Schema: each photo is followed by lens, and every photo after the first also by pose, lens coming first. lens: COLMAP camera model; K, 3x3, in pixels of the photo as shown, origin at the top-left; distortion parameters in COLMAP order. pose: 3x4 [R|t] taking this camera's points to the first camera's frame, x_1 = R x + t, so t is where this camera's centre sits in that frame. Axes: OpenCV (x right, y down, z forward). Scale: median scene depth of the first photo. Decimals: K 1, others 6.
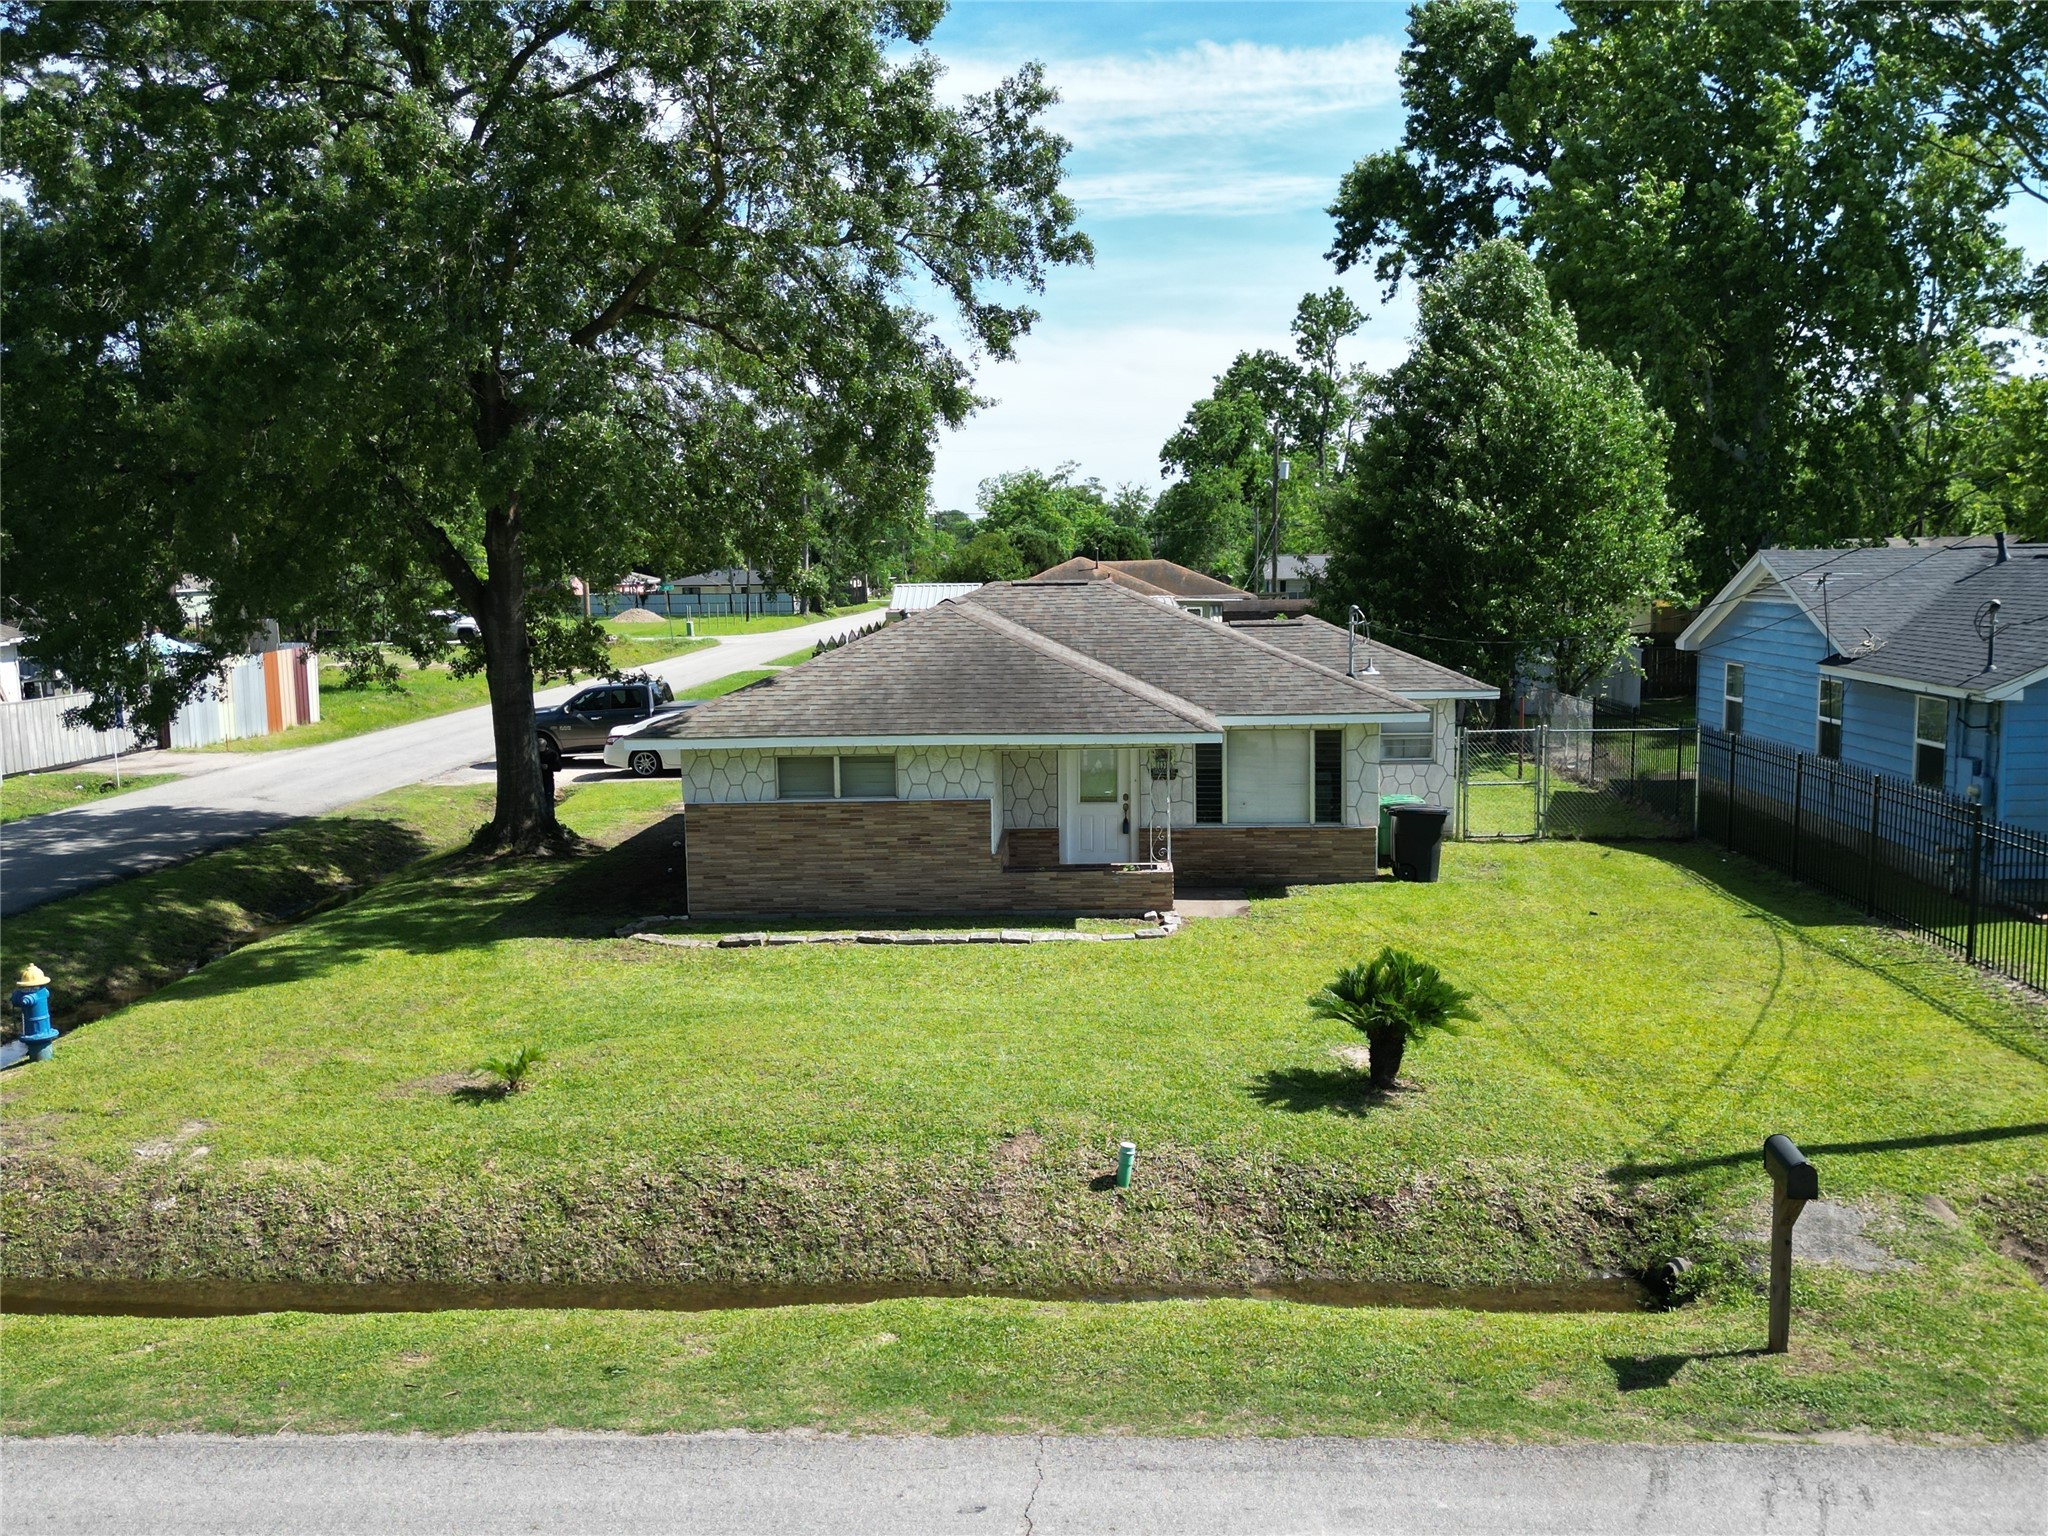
lens RADIAL K [[1732.7, 0, 1024.0], [0, 1732.7, 768.0], [0, 0, 1]] dist [0.034908, -0.015460]
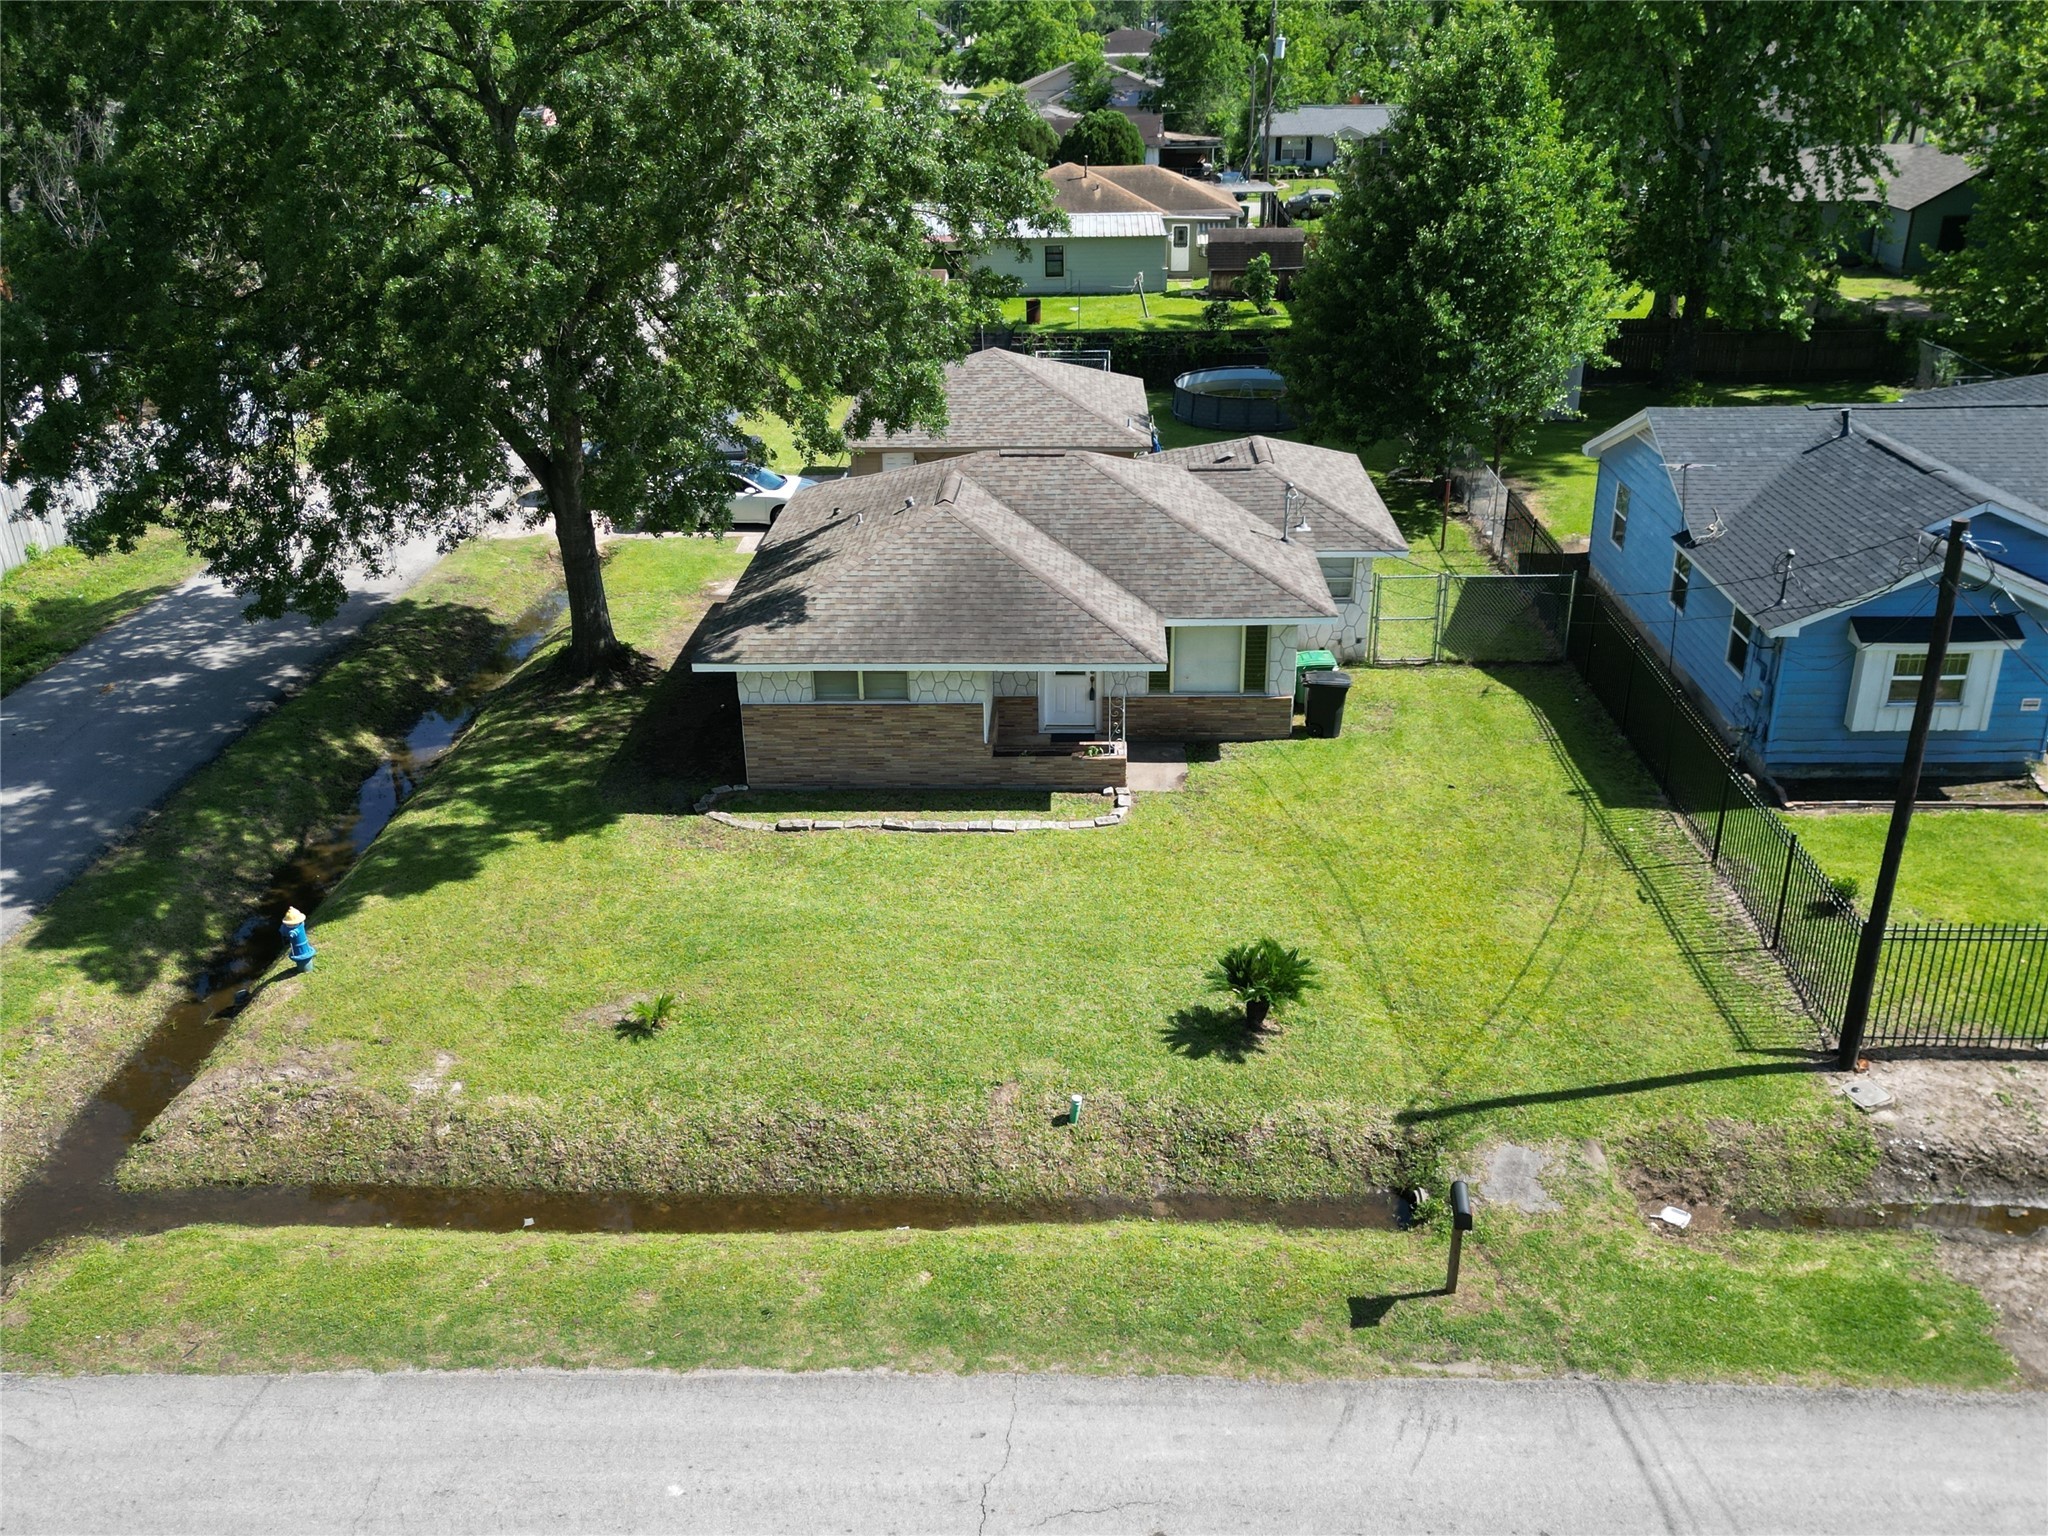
lens RADIAL K [[1732.7, 0, 1024.0], [0, 1732.7, 768.0], [0, 0, 1]] dist [0.034908, -0.015460]
pose [[0.999989, -0.002740, 0.003770, 0.008900], [0.001478, 0.953614, 0.301029, -0.512619], [-0.004420, -0.301020, 0.953608, -0.355676]]
